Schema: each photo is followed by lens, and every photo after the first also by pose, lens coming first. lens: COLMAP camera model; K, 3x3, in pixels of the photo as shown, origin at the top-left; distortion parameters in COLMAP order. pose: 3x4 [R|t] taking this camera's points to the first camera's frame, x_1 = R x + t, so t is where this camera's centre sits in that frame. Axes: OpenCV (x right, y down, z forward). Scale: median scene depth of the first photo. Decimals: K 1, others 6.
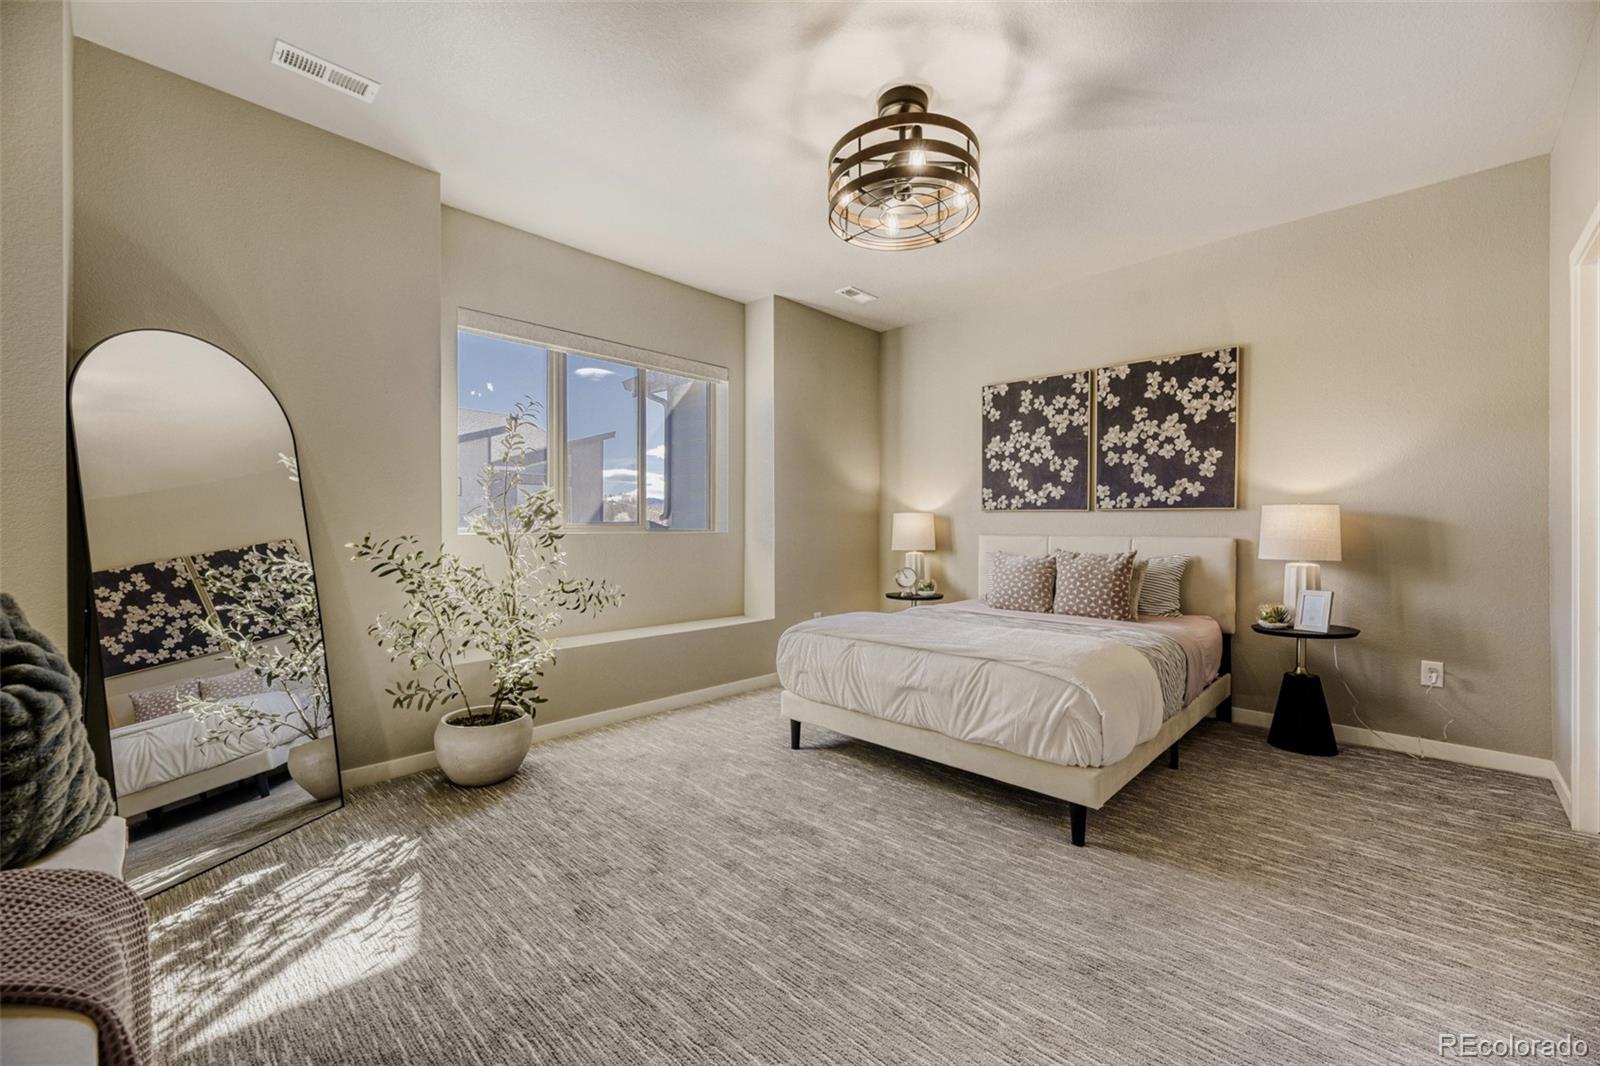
lens RADIAL K [[653.4, 0, 792.0], [0, 653.4, 528.8], [0, 0, 1]] dist [-0.000843, -0.000539]
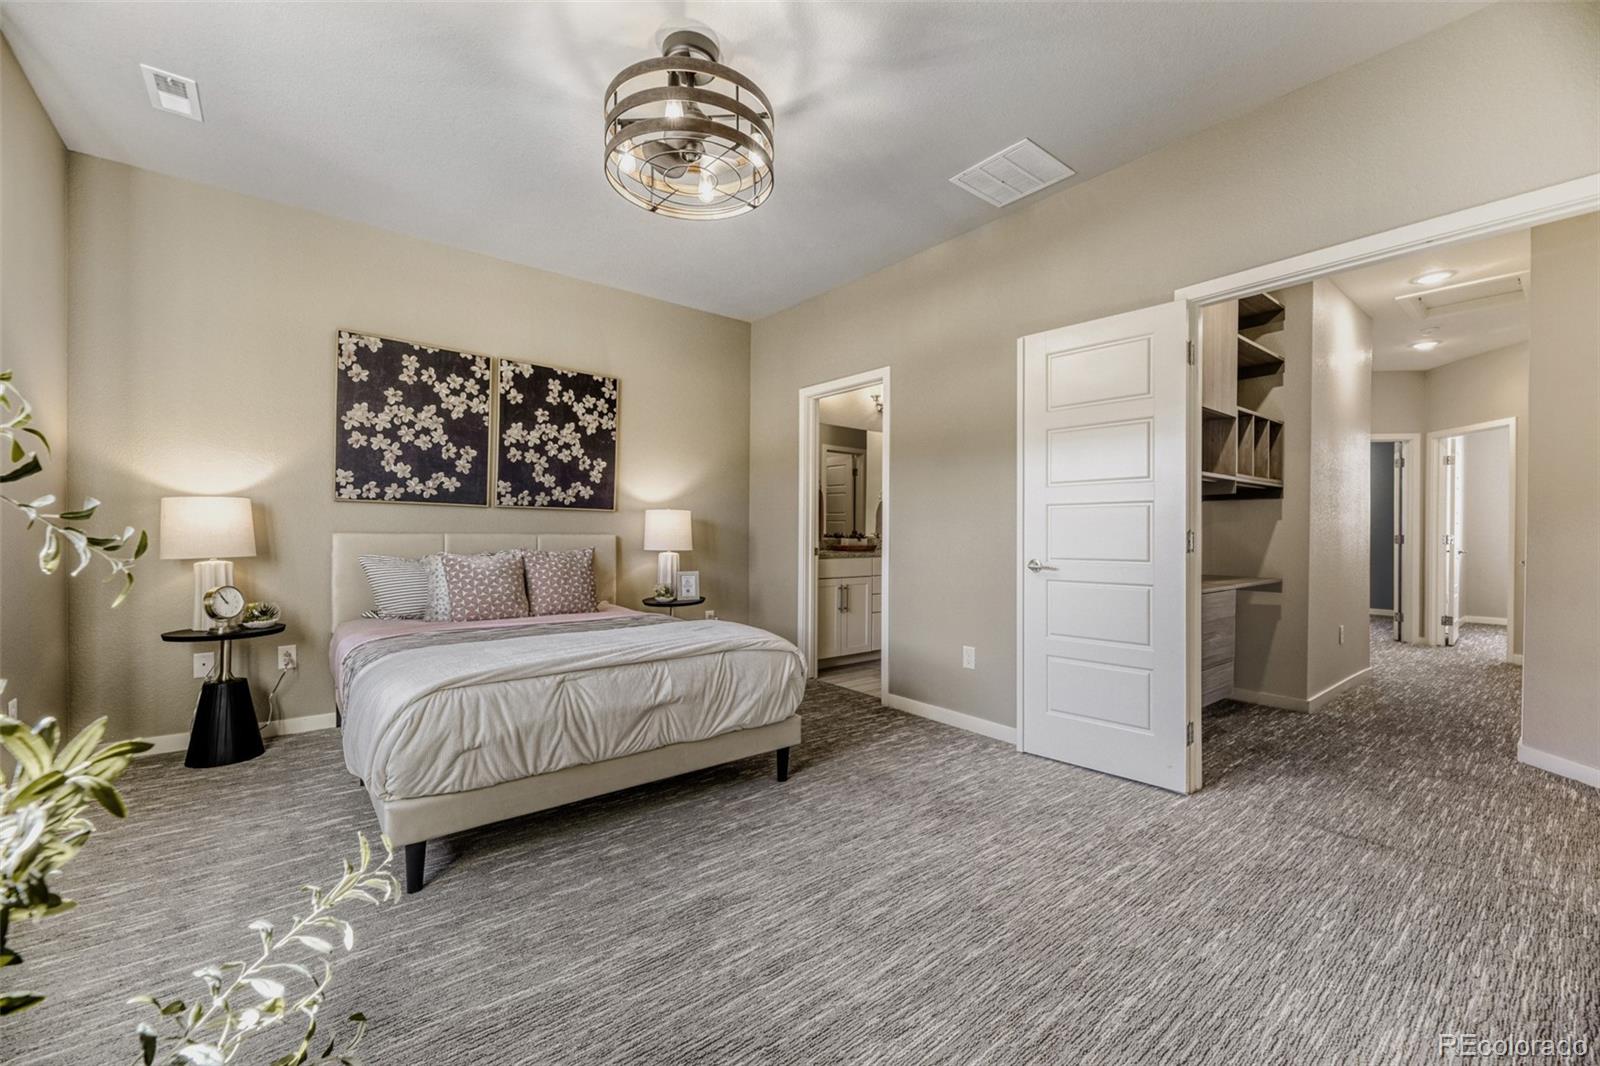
lens RADIAL K [[649.8, 0, 800.0], [0, 649.8, 533.0], [0, 0, 1]] dist [0.021376, -0.000299]
pose [[0.099053, -0.012748, 0.995000, -0.457724], [-0.016215, 0.999764, 0.014424, -0.010521], [-0.994950, -0.017563, 0.098823, 0.474788]]
